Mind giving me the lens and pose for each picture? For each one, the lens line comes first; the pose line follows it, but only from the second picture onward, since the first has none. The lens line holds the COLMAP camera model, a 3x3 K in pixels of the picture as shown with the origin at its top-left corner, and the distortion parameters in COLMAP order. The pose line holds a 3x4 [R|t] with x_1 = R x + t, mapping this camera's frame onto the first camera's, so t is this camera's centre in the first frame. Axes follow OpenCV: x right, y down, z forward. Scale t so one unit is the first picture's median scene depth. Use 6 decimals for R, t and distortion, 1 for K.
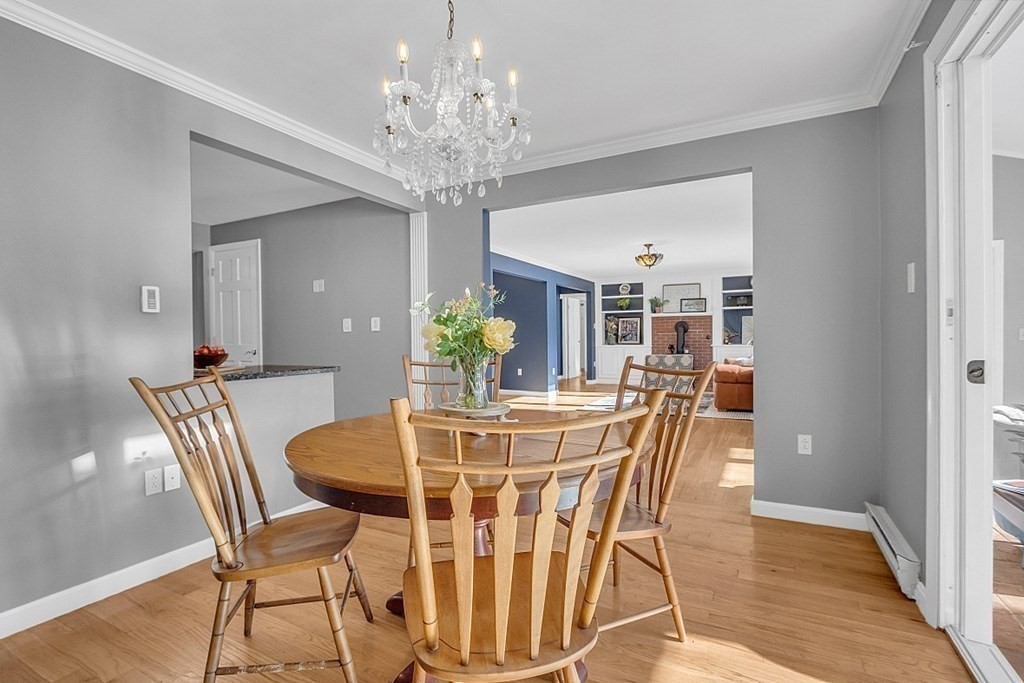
lens RADIAL K [[453.1, 0, 521.5], [0, 453.1, 341.0], [0, 0, 1]] dist [-0.002178, -0.000143]
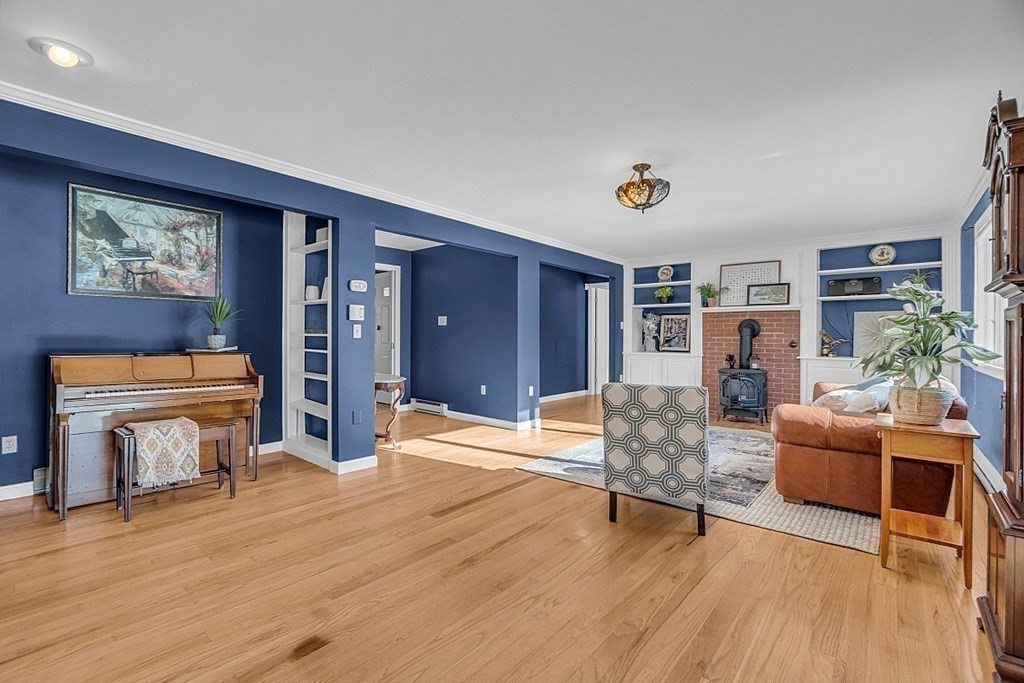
lens RADIAL K [[453.1, 0, 505.2], [0, 453.1, 339.6], [0, 0, 1]] dist [-0.002178, -0.000143]
pose [[0.976580, 0.017578, -0.214437, 0.143255], [-0.018699, 0.999820, -0.003201, -0.005218], [0.214342, 0.007136, 0.976733, 0.272611]]
